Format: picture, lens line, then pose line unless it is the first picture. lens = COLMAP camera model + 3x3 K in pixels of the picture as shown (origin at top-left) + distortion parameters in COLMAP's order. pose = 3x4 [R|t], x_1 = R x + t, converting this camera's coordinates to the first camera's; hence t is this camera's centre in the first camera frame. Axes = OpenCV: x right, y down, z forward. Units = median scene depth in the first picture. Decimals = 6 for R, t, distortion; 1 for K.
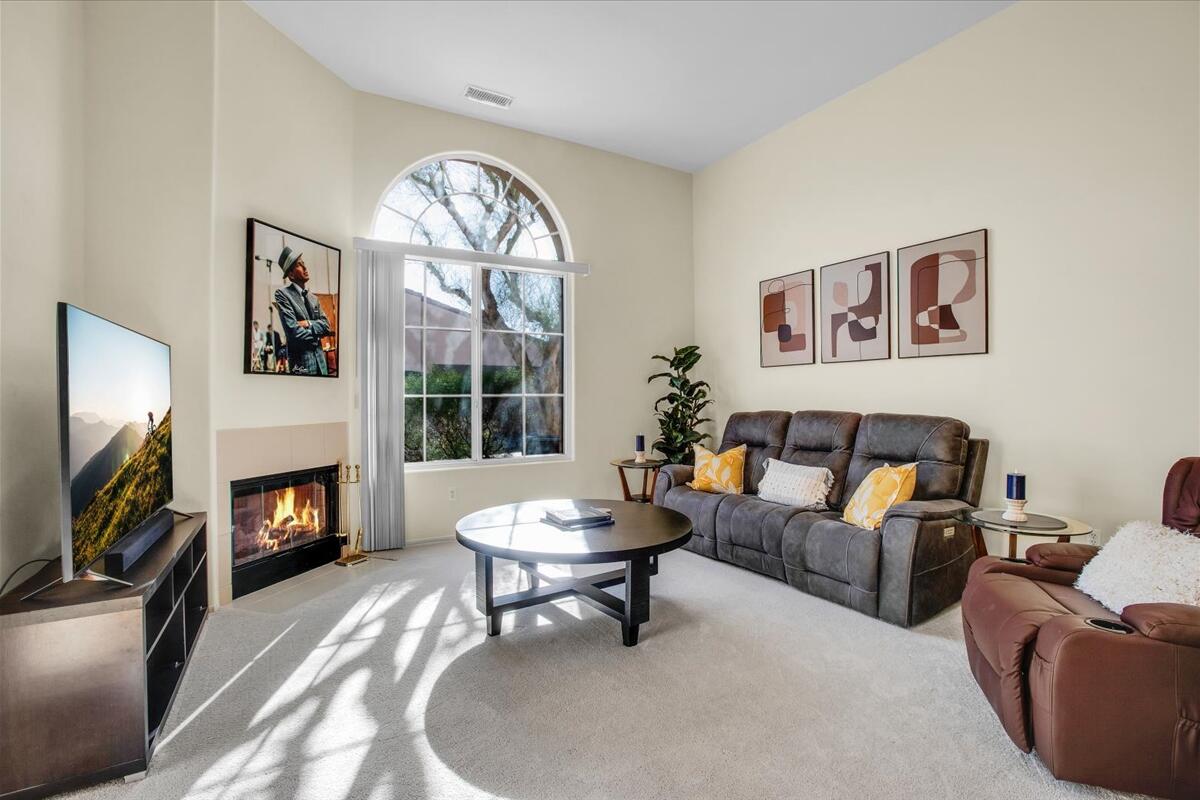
lens RADIAL K [[542.1, 0, 600.3], [0, 542.1, 397.9], [0, 0, 1]] dist [-0.048406, 0.003193]
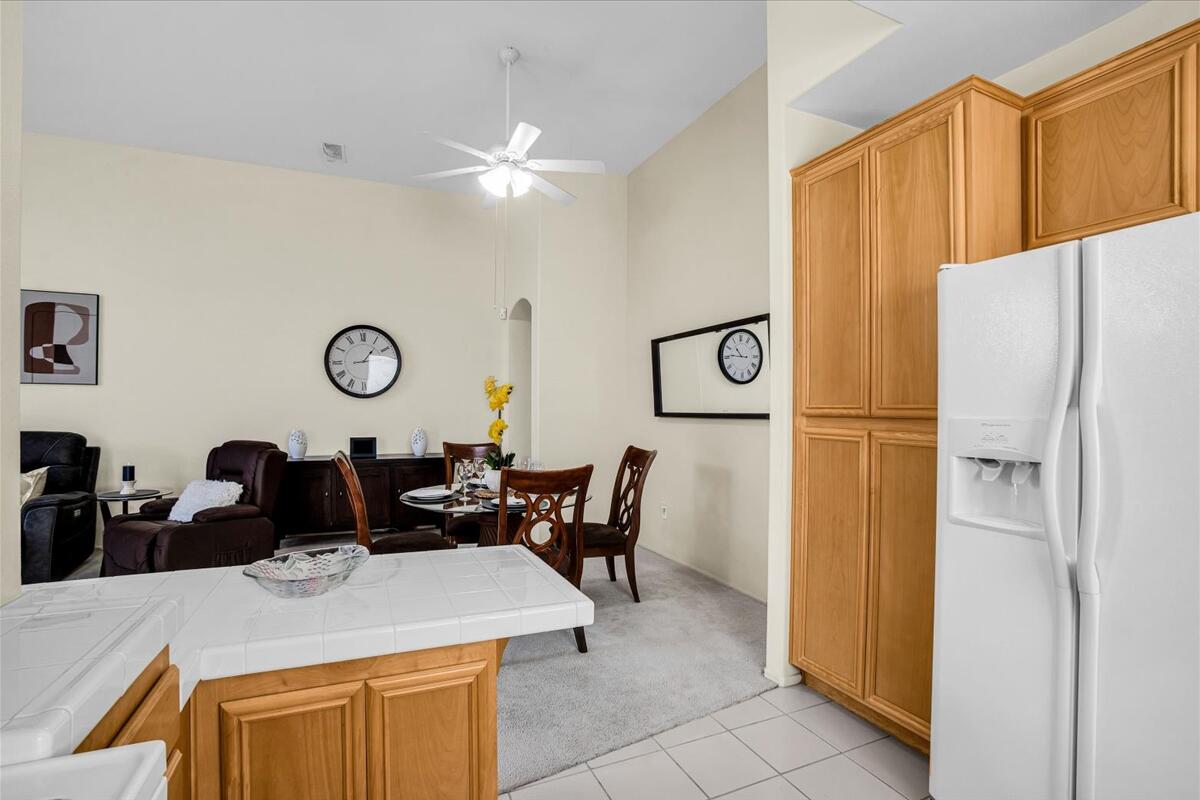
lens RADIAL K [[580.2, 0, 593.2], [0, 580.2, 405.3], [0, 0, 1]] dist [-0.049635, 0.016664]
pose [[0.134979, 0.008016, 0.990816, -0.507505], [-0.005653, 0.999957, -0.007320, -0.025483], [-0.990832, -0.004613, 0.135019, -0.448881]]
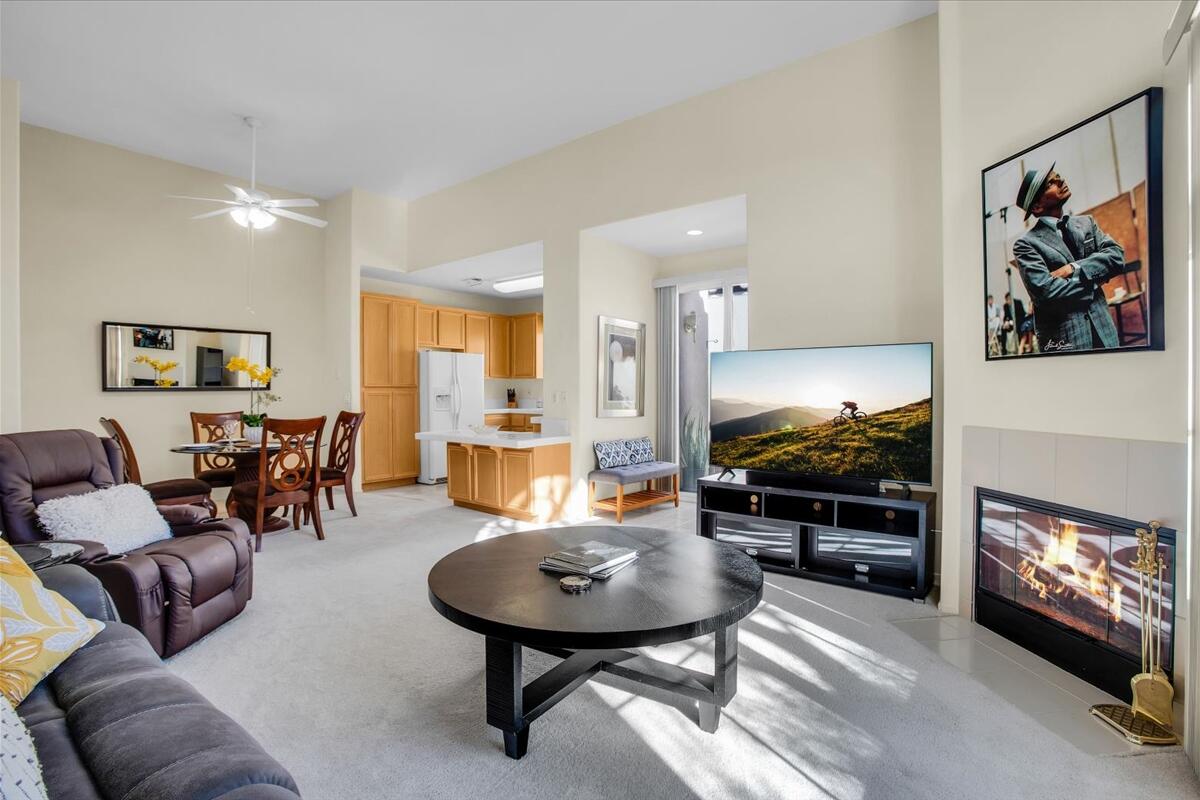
lens RADIAL K [[580.2, 0, 600.5], [0, 580.2, 395.1], [0, 0, 1]] dist [-0.049635, 0.016664]
pose [[-0.932747, 0.010273, -0.360384, 0.188805], [0.007292, 0.999927, 0.009630, -0.005114], [0.360457, 0.006354, -0.932754, 1.427575]]
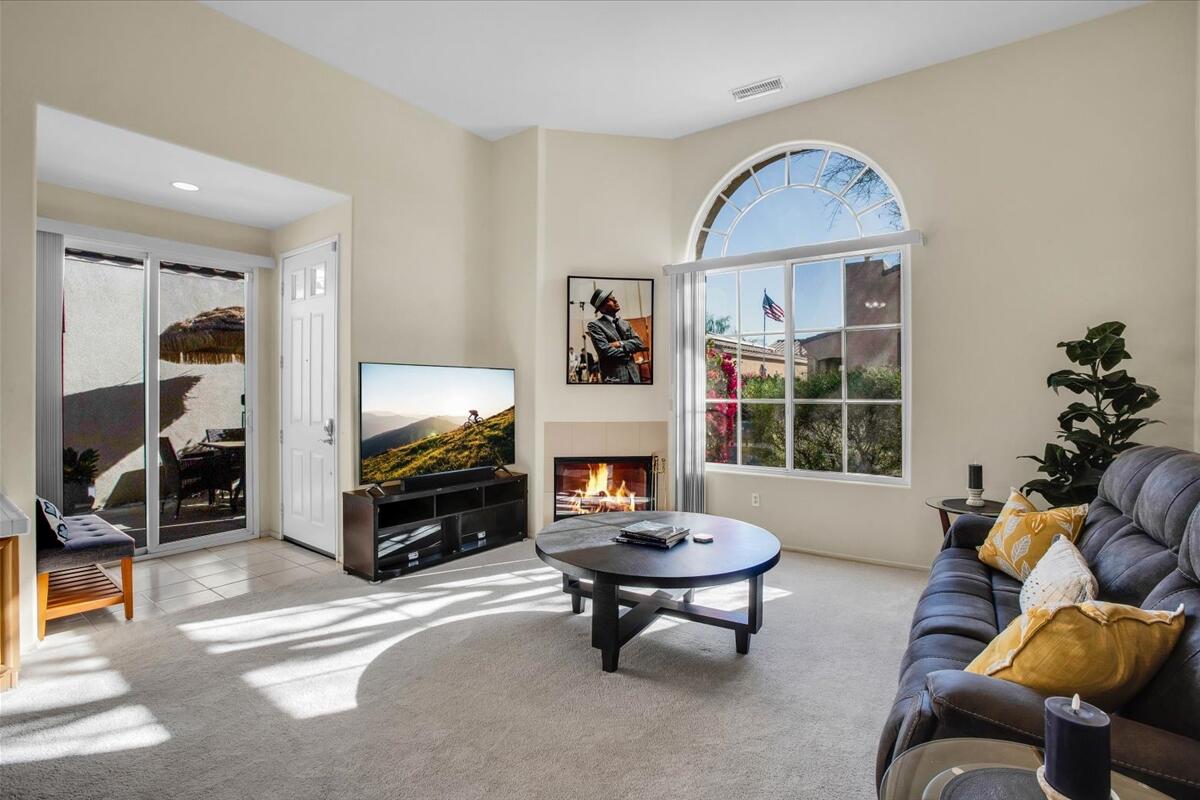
lens RADIAL K [[550.0, 0, 601.7], [0, 550.0, 391.3], [0, 0, 1]] dist [-0.071766, 0.018267]
pose [[0.412433, 0.009678, -0.910936, 0.659315], [-0.006680, 0.999949, 0.007599, -0.034118], [0.910963, 0.002951, 0.412477, 0.417220]]
